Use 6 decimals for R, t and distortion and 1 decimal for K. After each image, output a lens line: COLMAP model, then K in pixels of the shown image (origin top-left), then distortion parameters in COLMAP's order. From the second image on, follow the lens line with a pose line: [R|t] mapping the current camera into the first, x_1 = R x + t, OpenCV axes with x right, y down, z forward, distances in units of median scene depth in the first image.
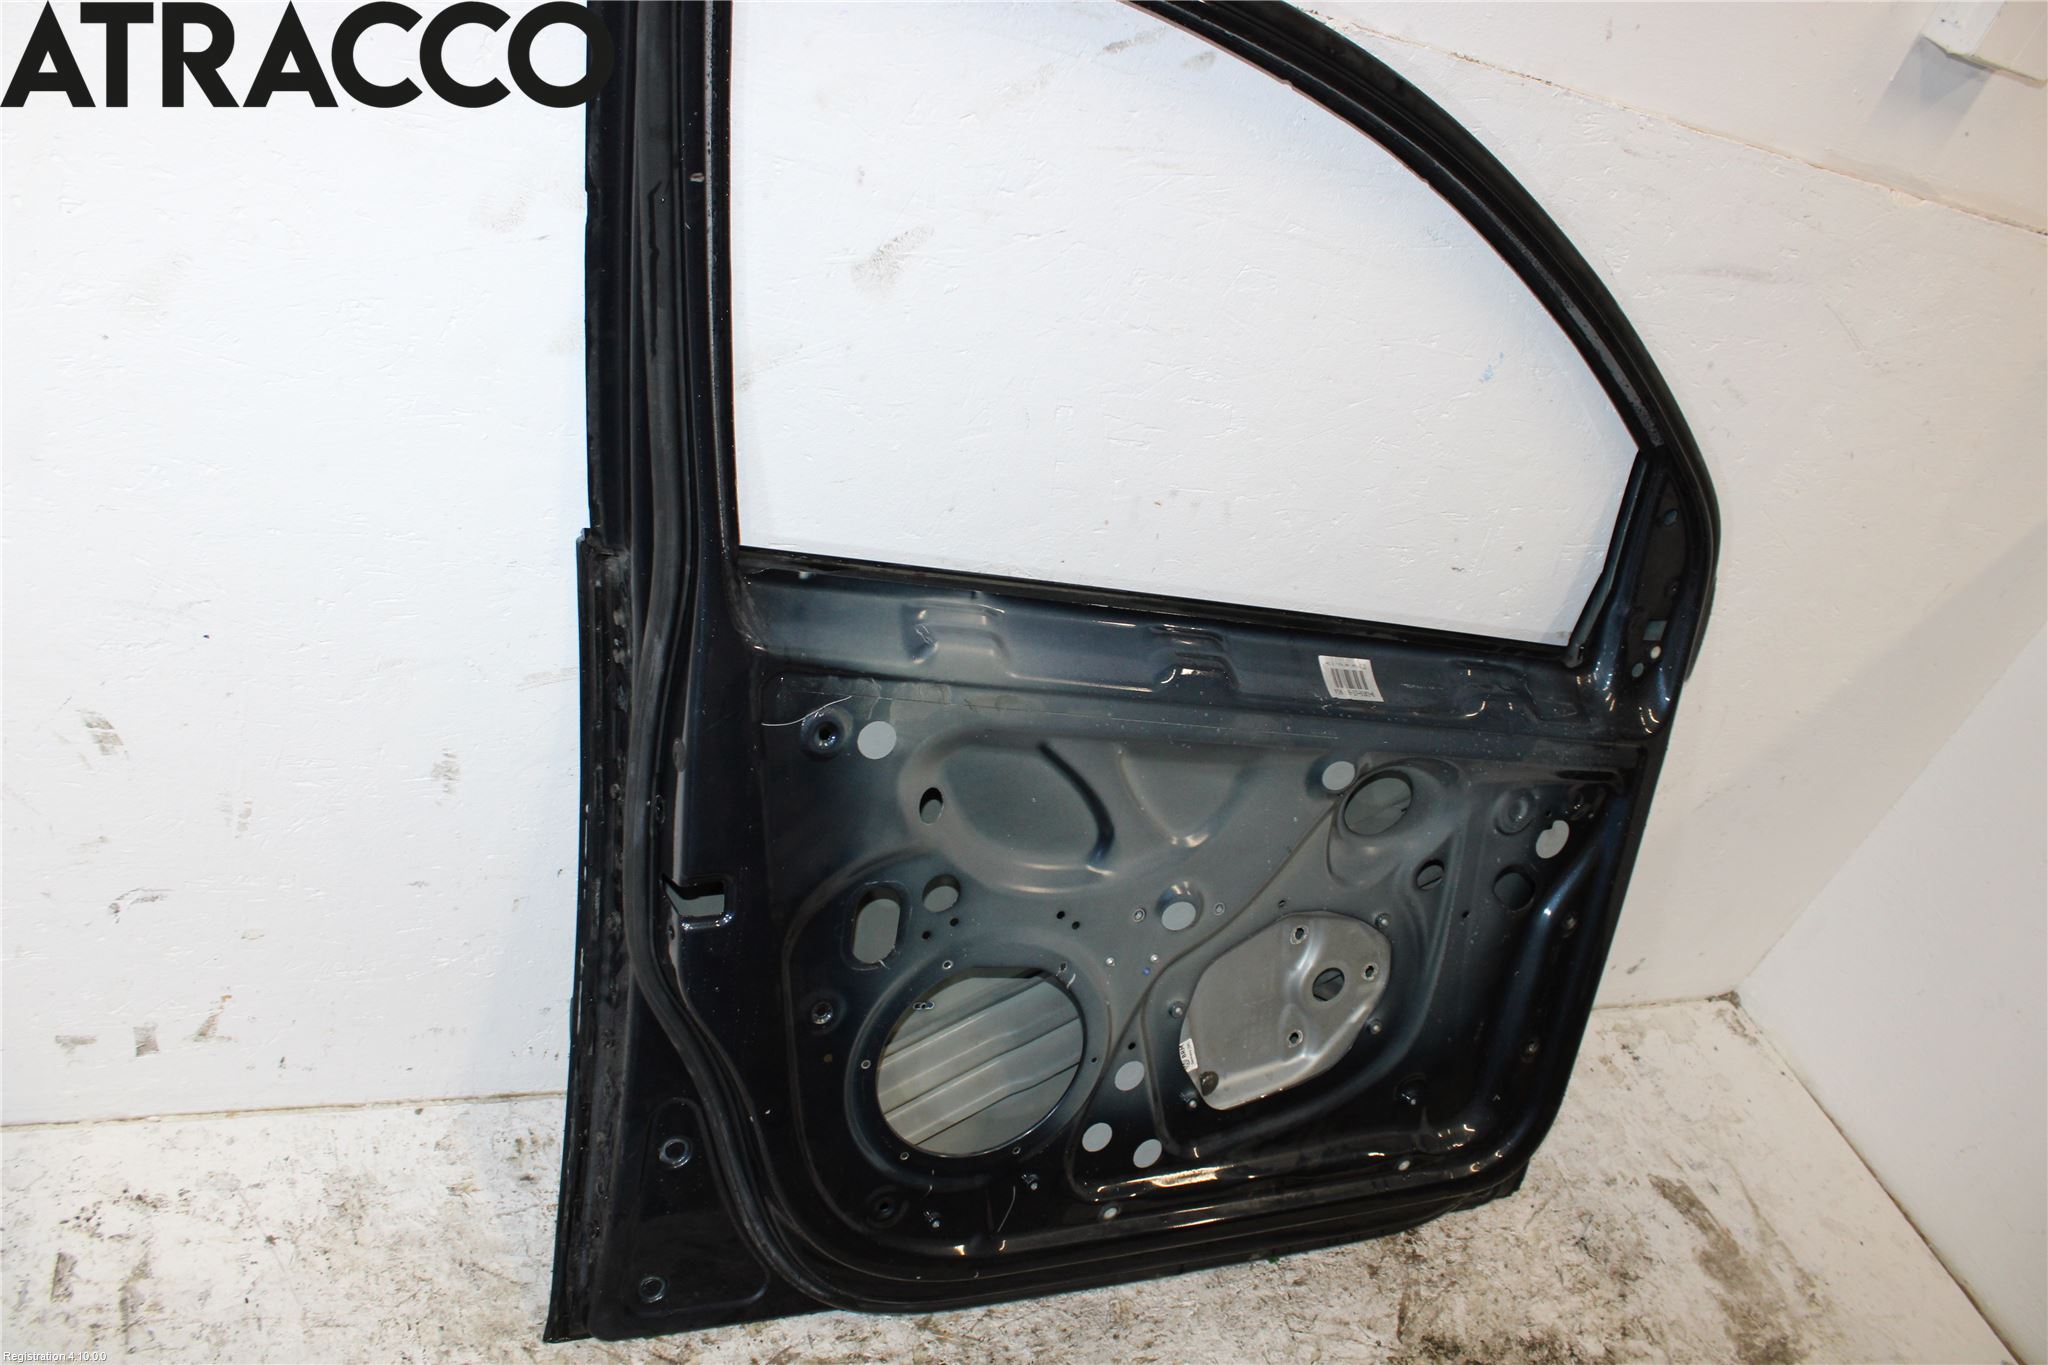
lens RADIAL K [[1701.8, 0, 1026.8], [0, 1701.8, 680.5], [0, 0, 1]] dist [-0.151167, 0.124305]
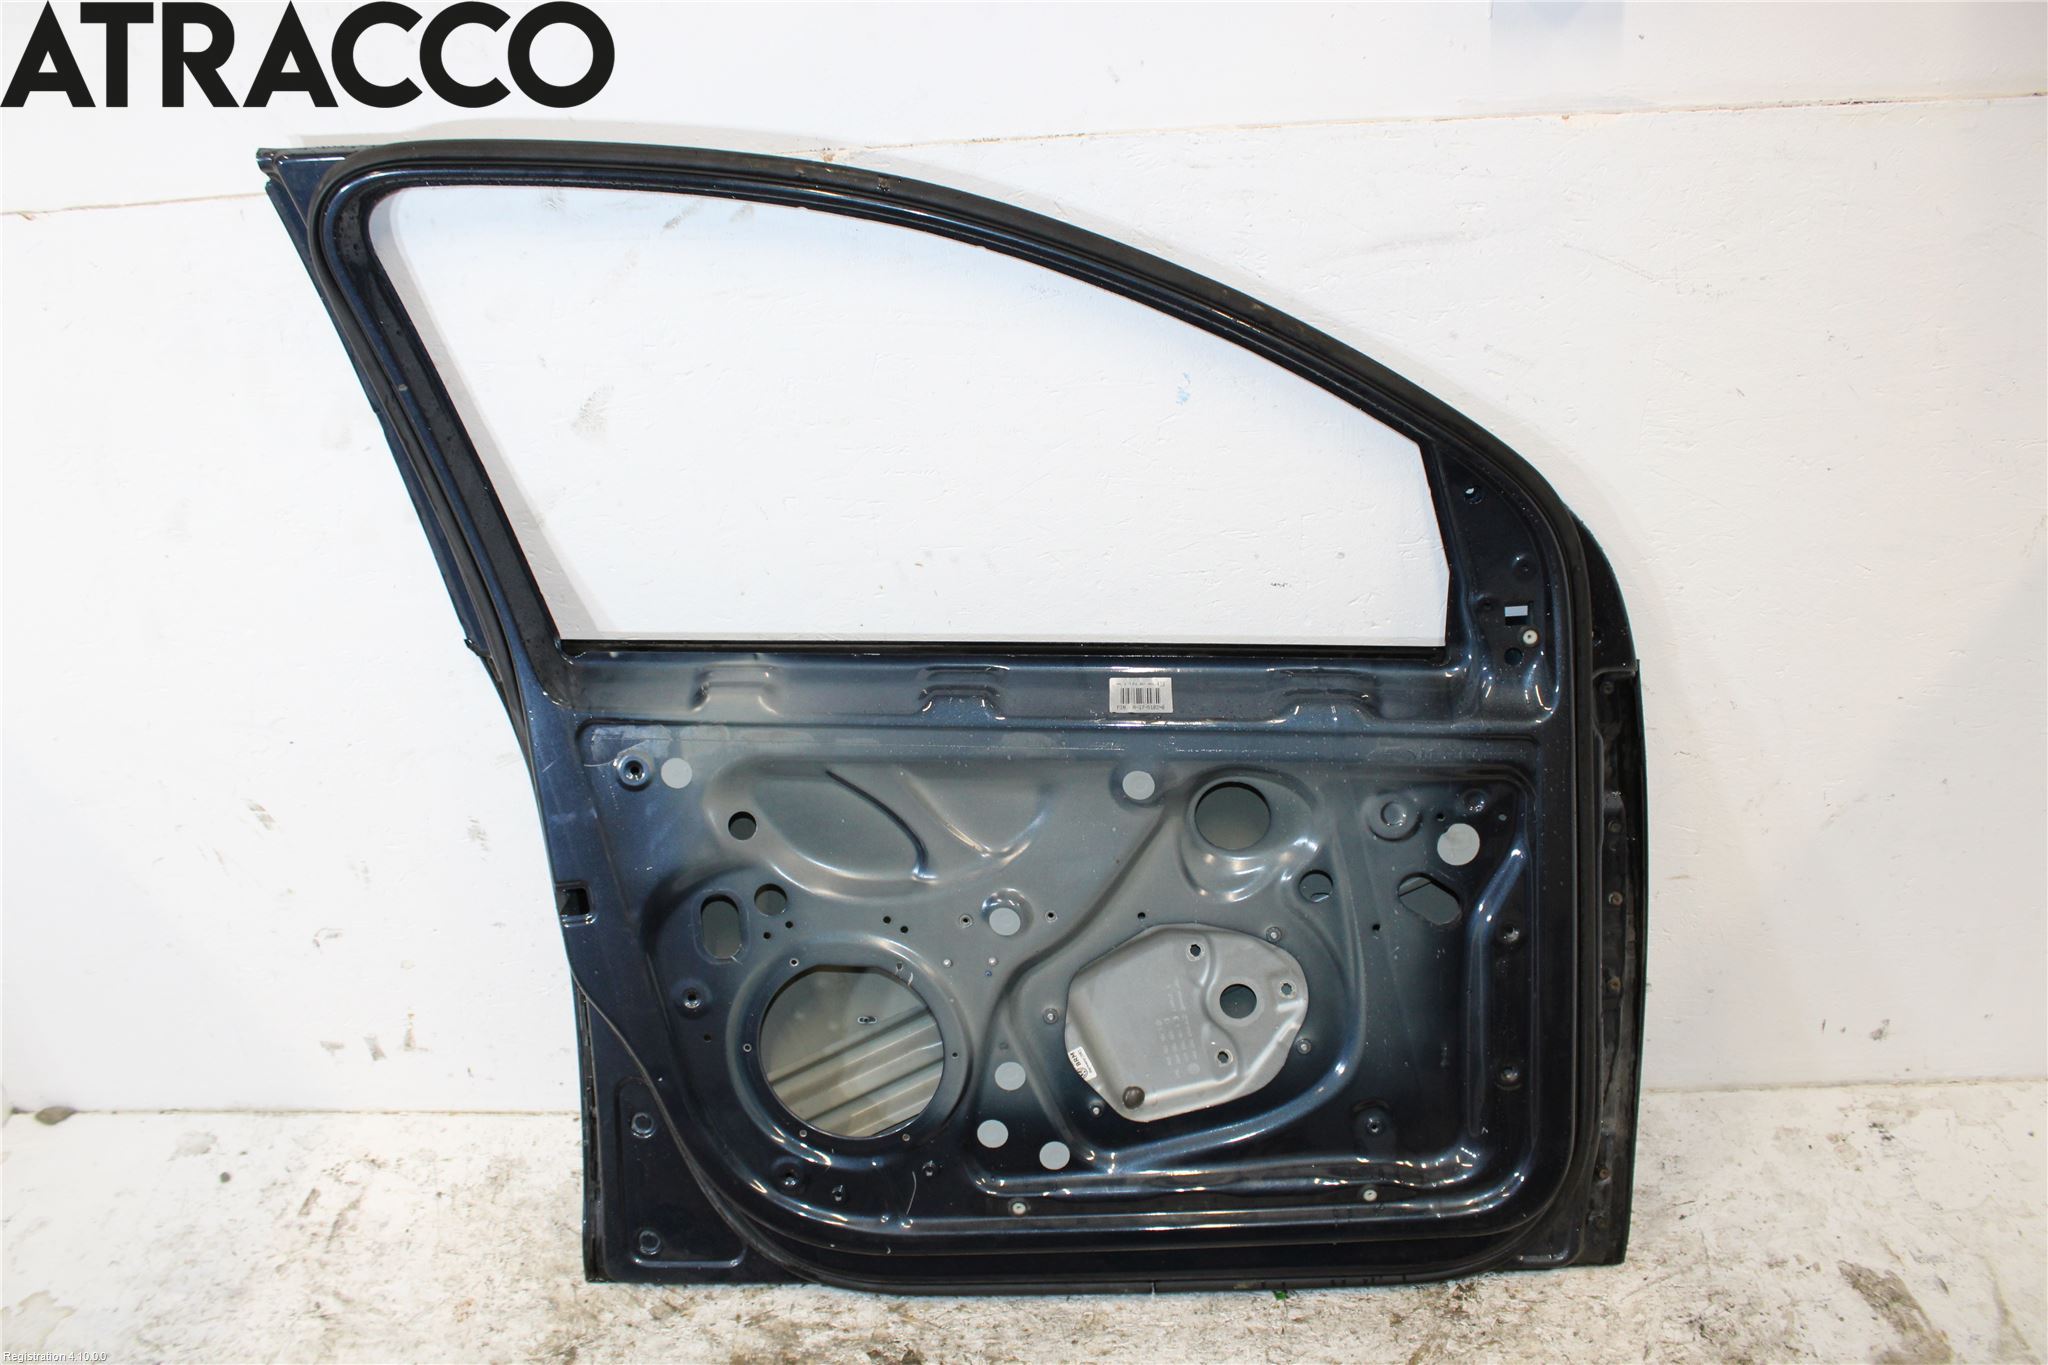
lens RADIAL K [[1701.8, 0, 1015.6], [0, 1701.8, 676.9], [0, 0, 1]] dist [-0.151167, 0.124305]
pose [[0.839309, -0.143704, -0.524318, 0.688575], [0.057734, 0.982539, -0.176873, 0.173559], [0.540580, 0.118180, 0.832951, 0.043787]]
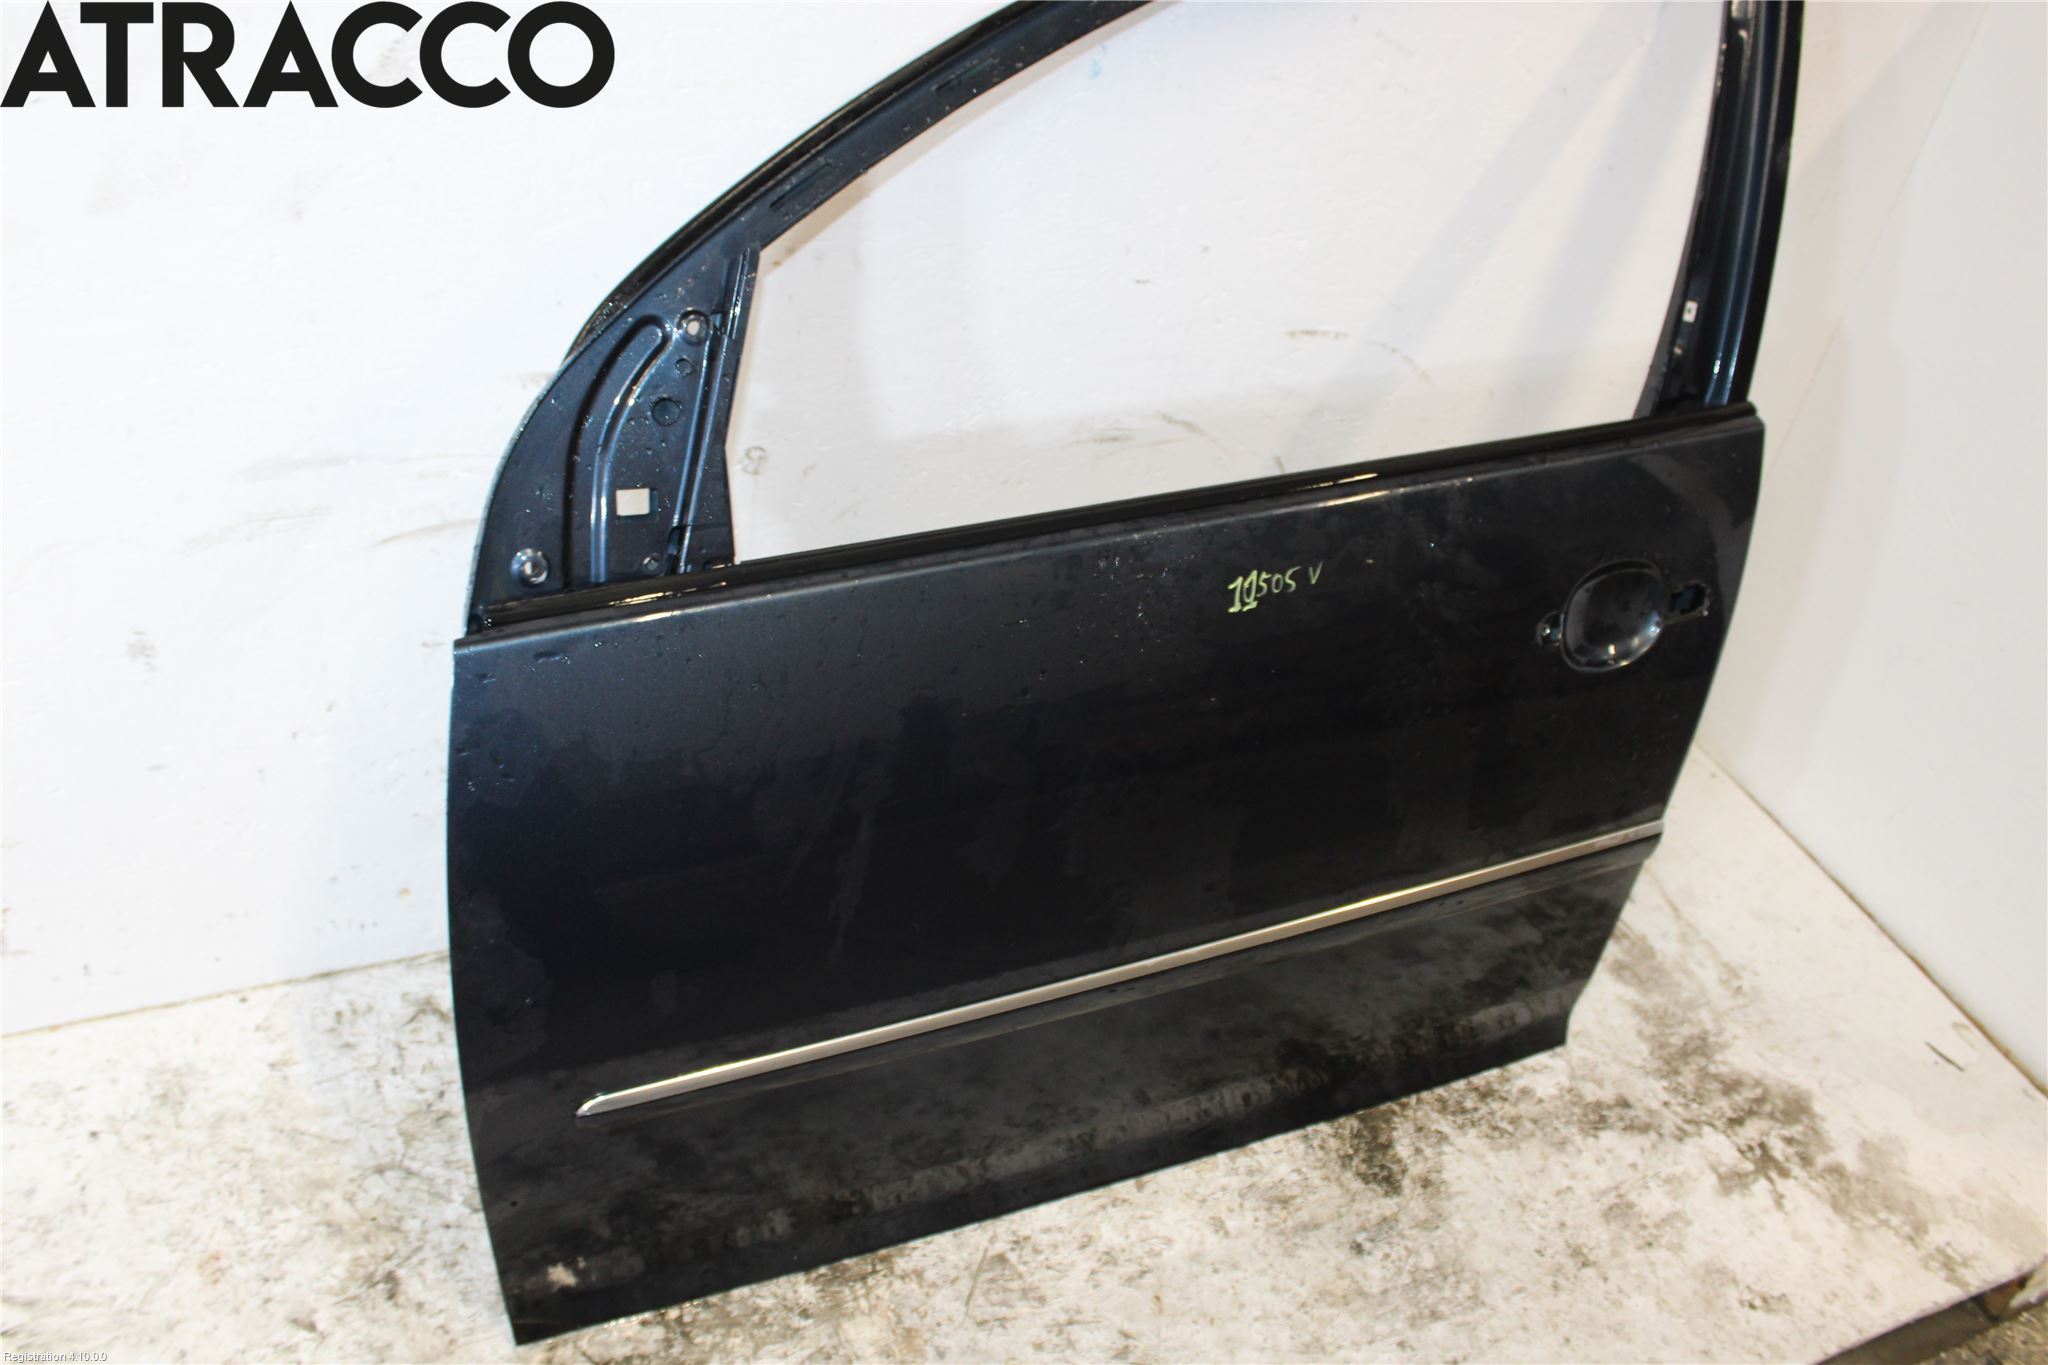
lens RADIAL K [[1780.1, 0, 1019.8], [0, 1780.1, 672.3], [0, 0, 1]] dist [-0.140927, 0.122806]
pose [[0.982202, -0.175316, -0.067398, 0.223277], [0.178242, 0.983168, 0.040126, 0.105512], [0.059229, -0.051425, 0.996919, -0.033979]]
